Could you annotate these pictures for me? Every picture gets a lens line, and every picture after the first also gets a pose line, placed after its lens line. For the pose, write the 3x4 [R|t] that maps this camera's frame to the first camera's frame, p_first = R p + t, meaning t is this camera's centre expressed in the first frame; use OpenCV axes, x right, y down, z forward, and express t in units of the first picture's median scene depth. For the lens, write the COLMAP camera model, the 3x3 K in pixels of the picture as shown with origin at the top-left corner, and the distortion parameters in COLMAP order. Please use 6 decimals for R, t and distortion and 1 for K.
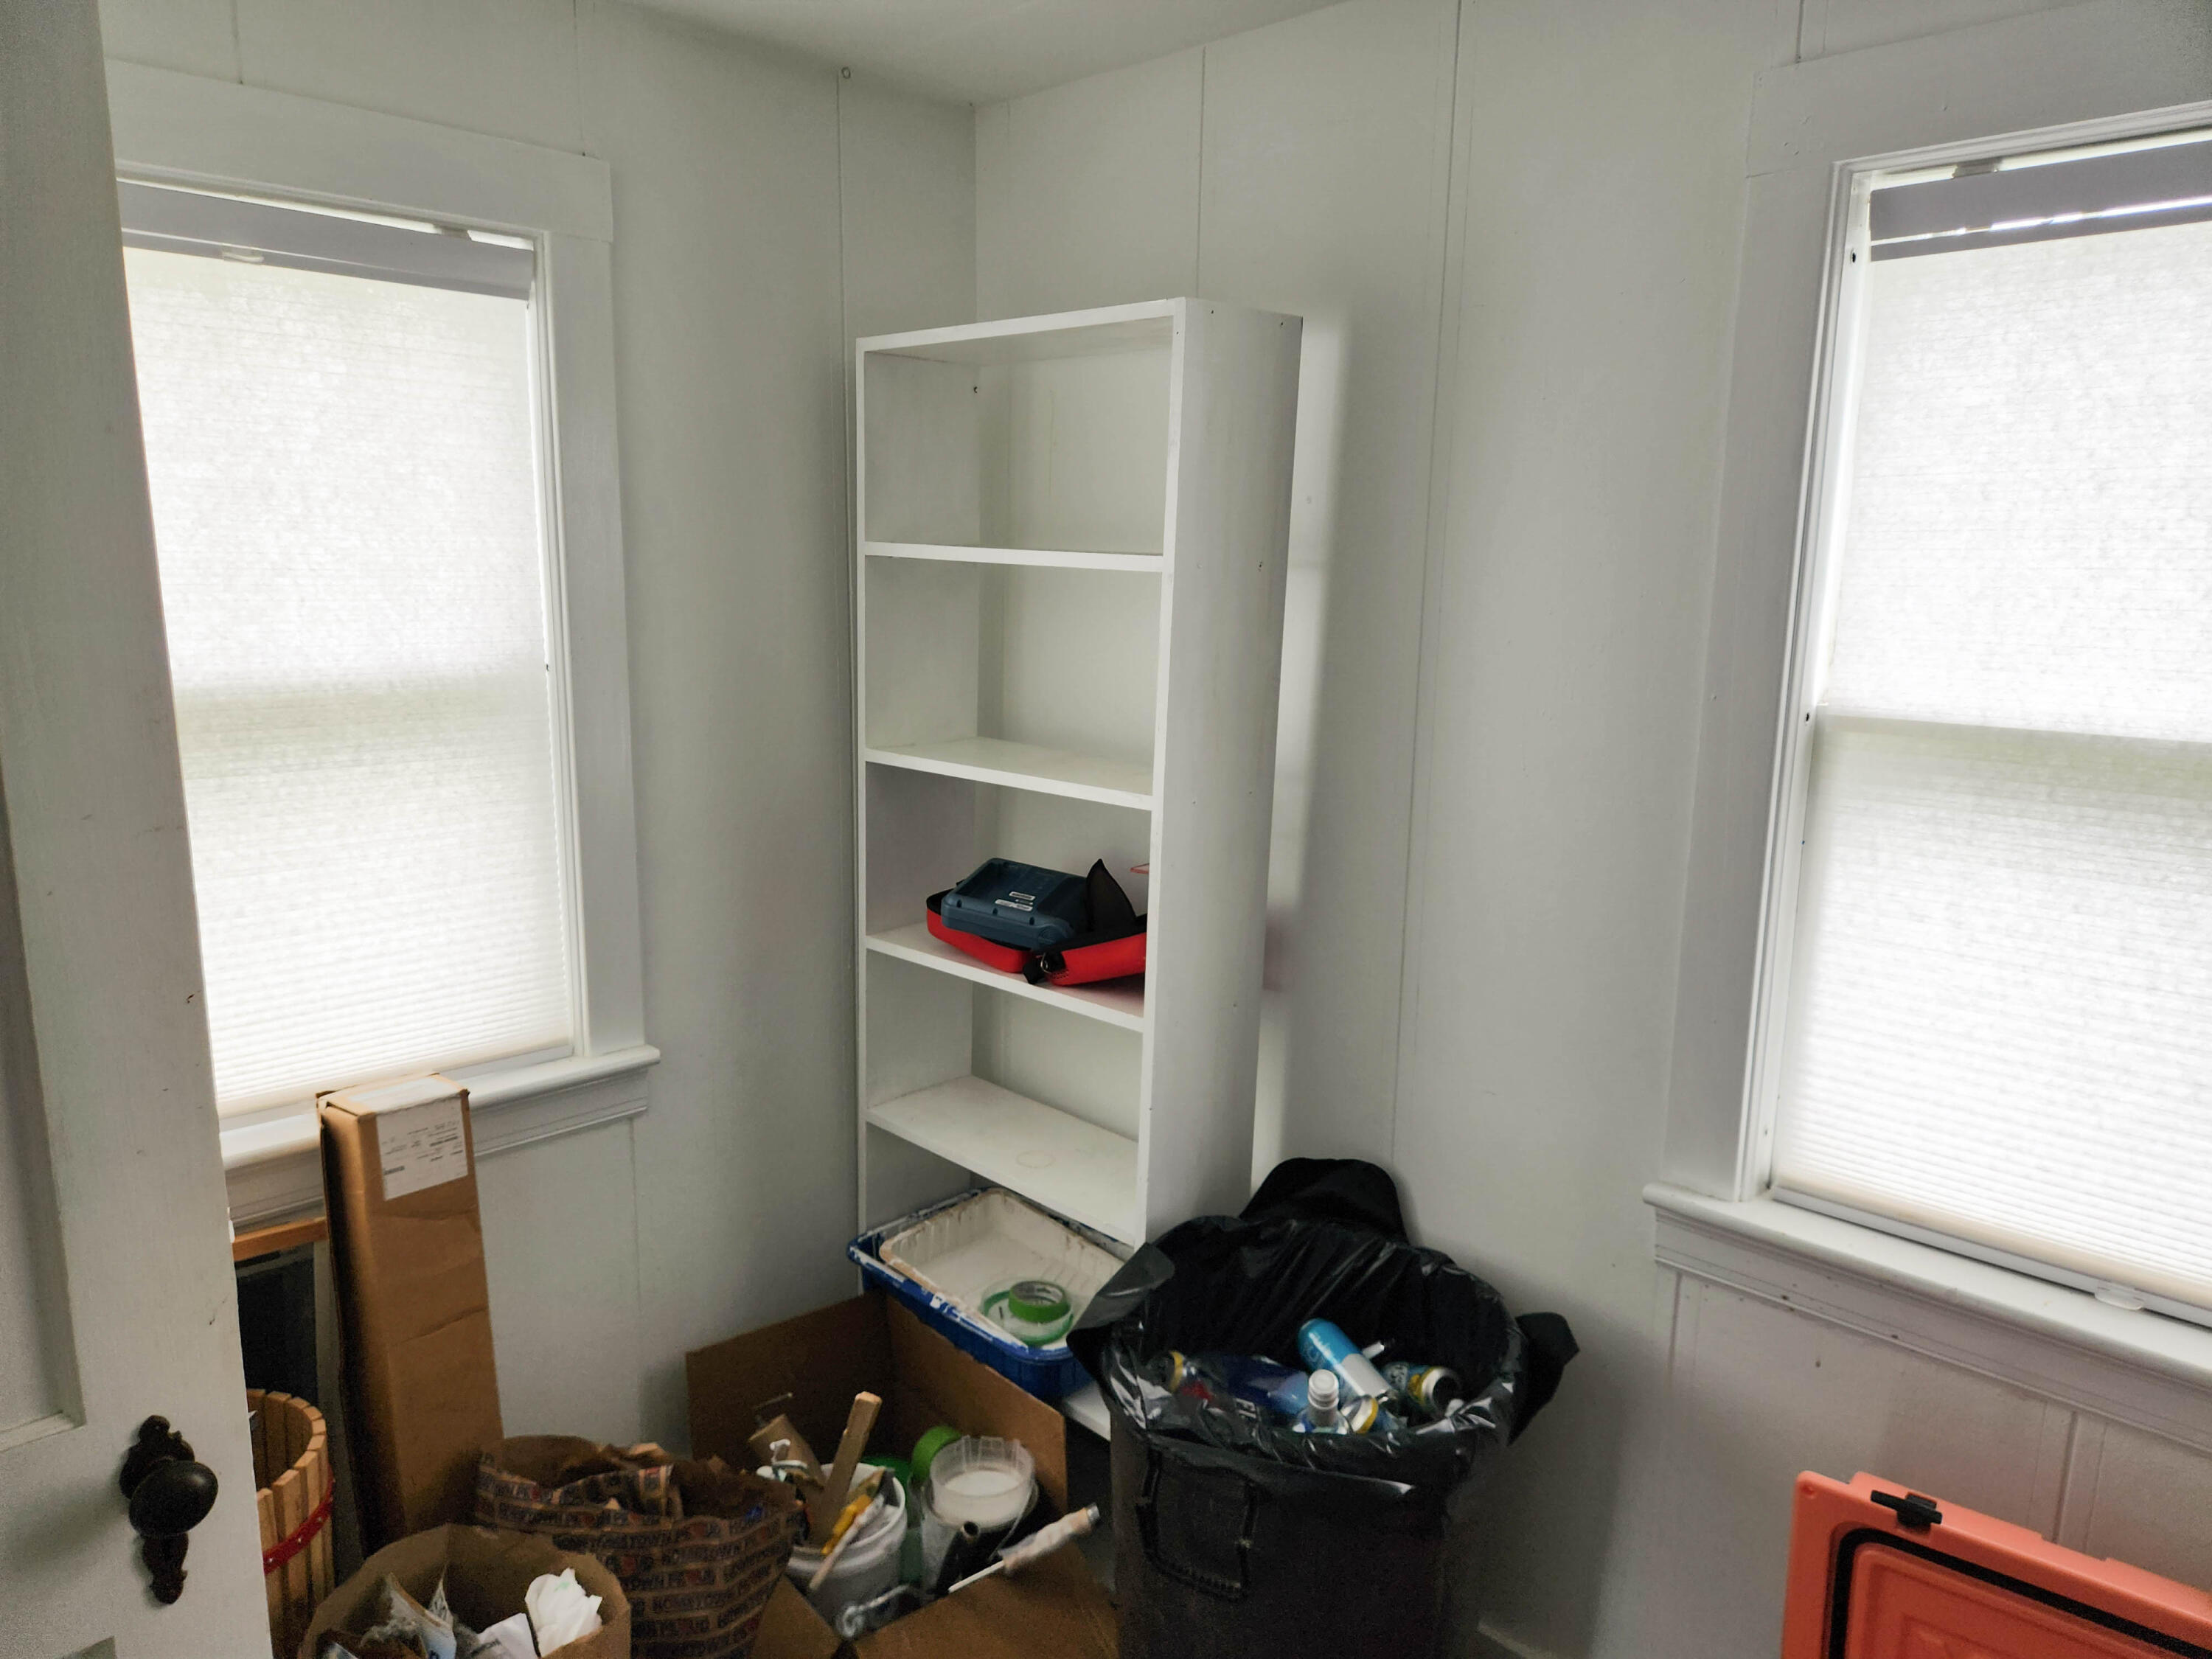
lens RADIAL K [[1500.3, 0, 1106.3], [0, 1500.3, 833.0], [0, 0, 1]] dist [0.022647, -0.004955]
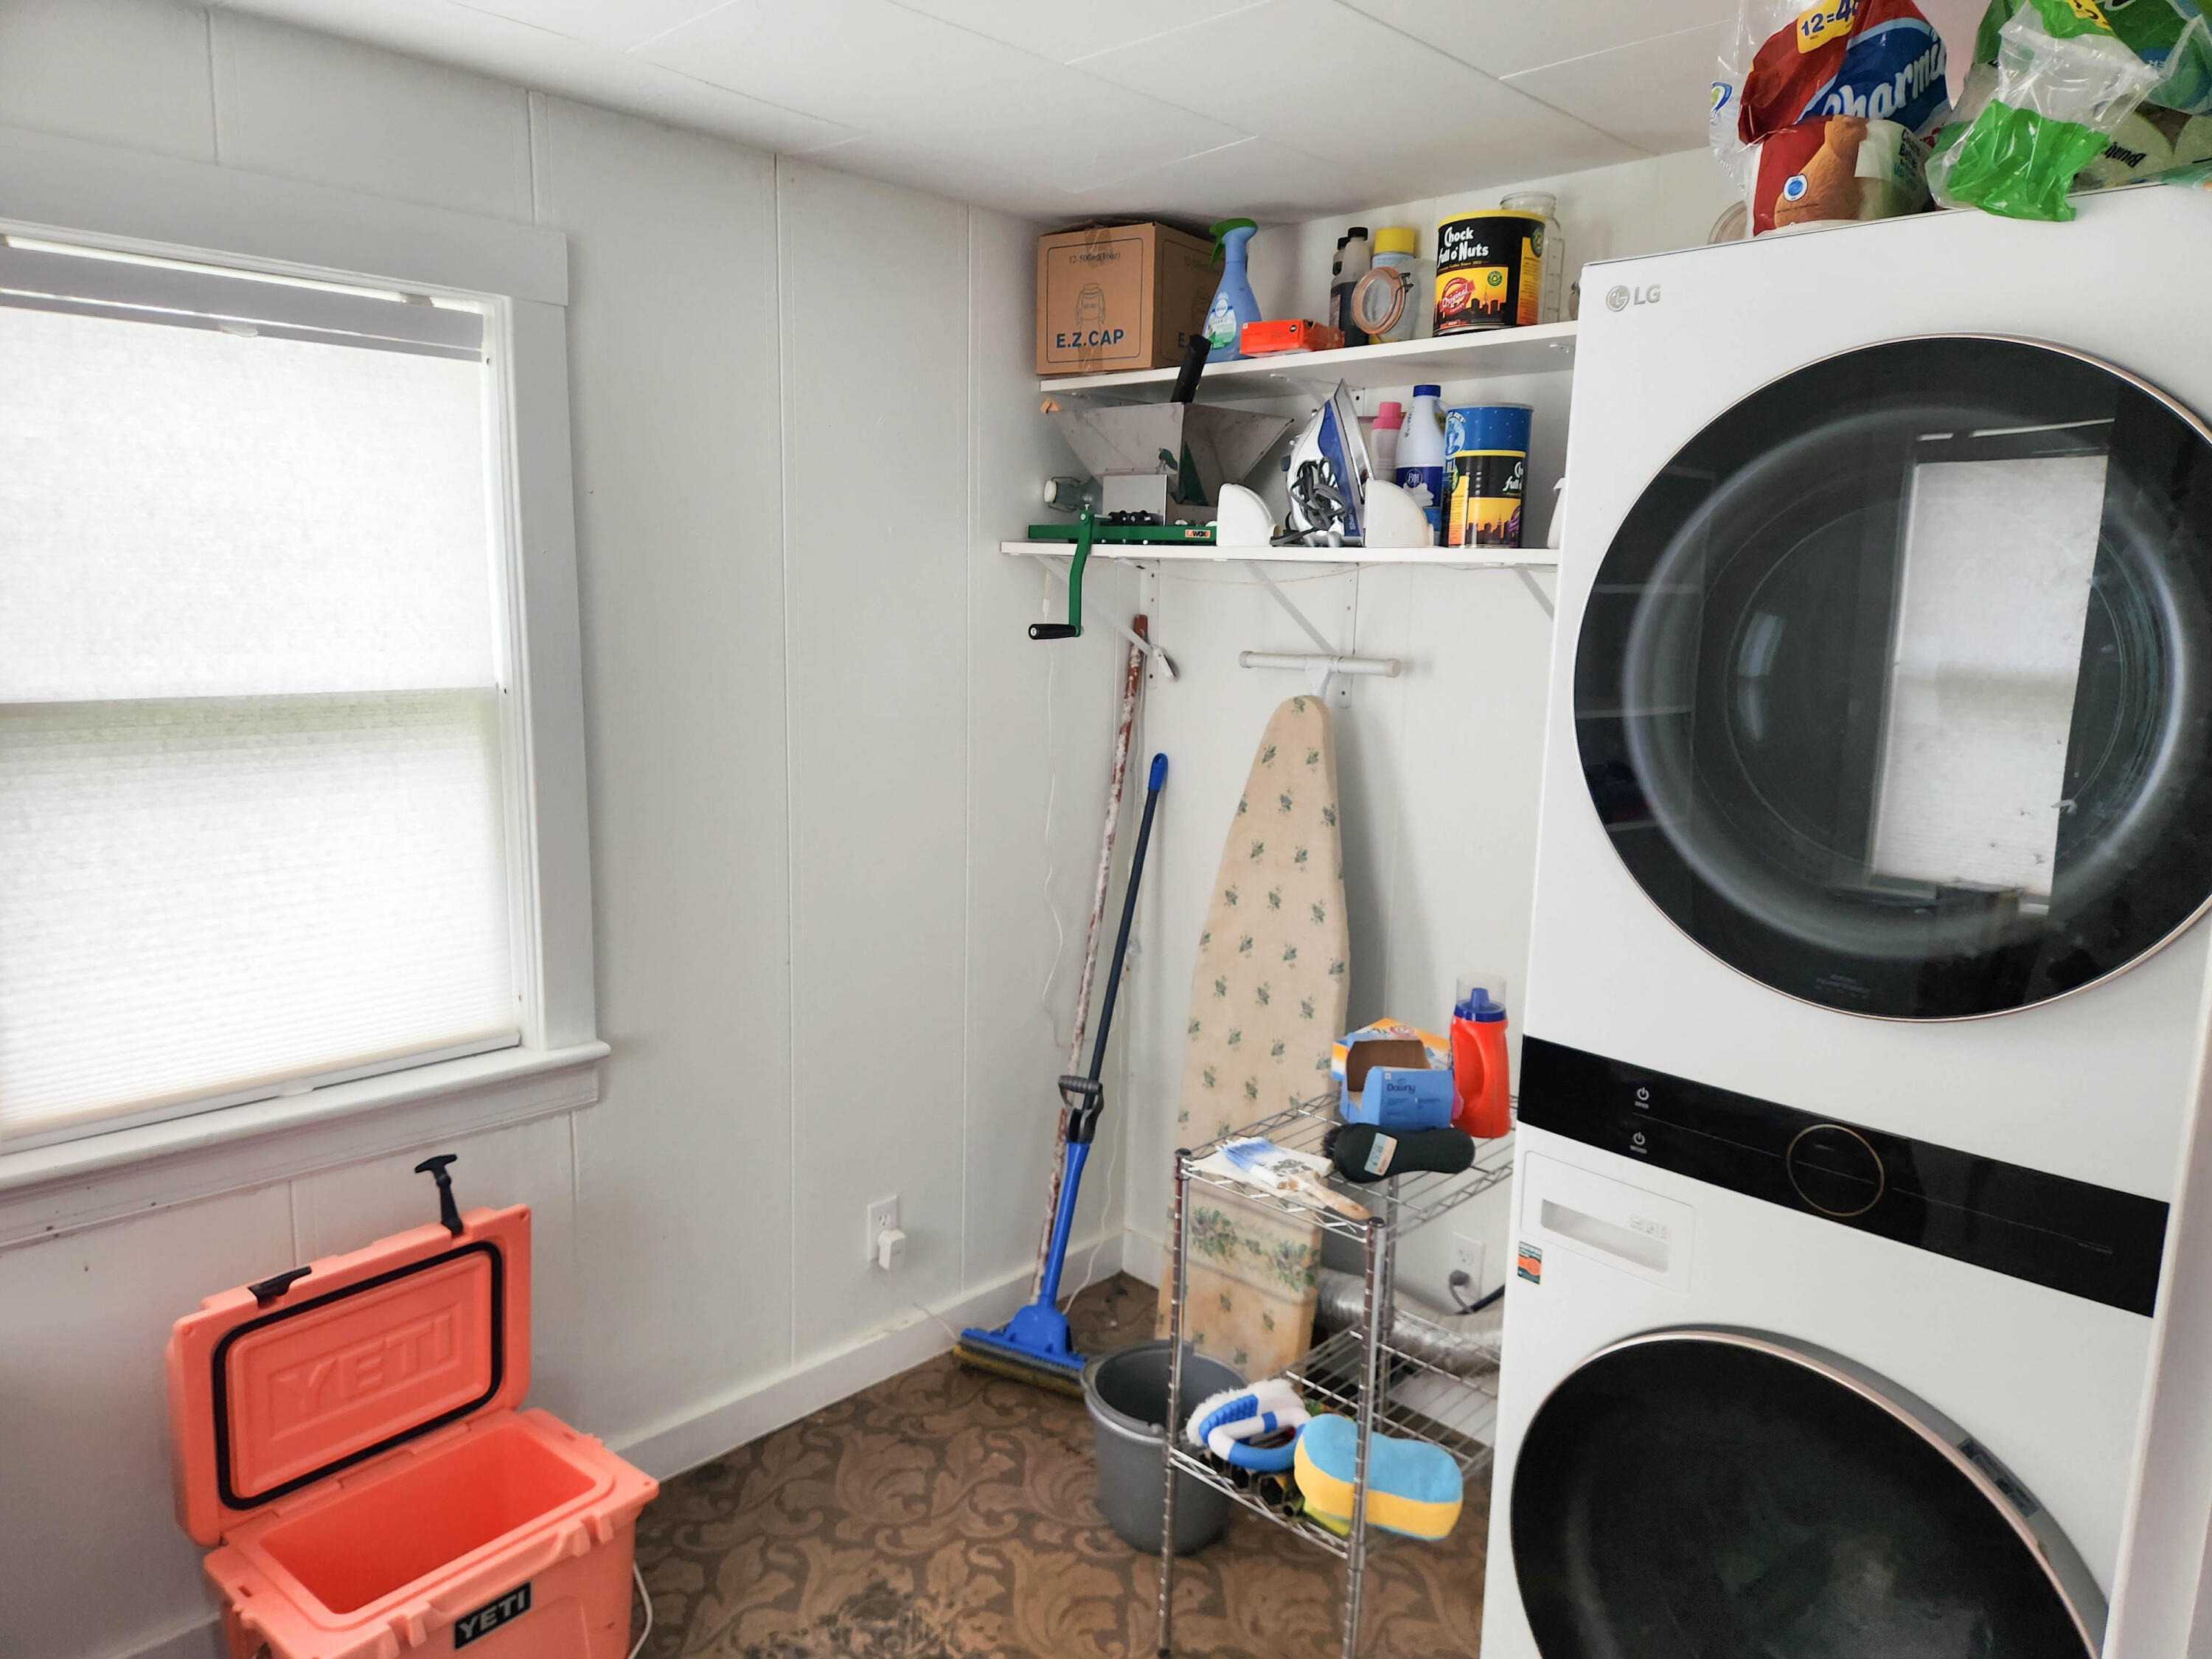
lens RADIAL K [[1500.3, 0, 1106.1], [0, 1500.3, 828.0], [0, 0, 1]] dist [0.022647, -0.004955]
pose [[0.000643, -0.174177, 0.984714, -0.666727], [0.164052, 0.971392, 0.171713, -0.047386], [-0.986452, 0.161433, 0.029199, 0.169957]]
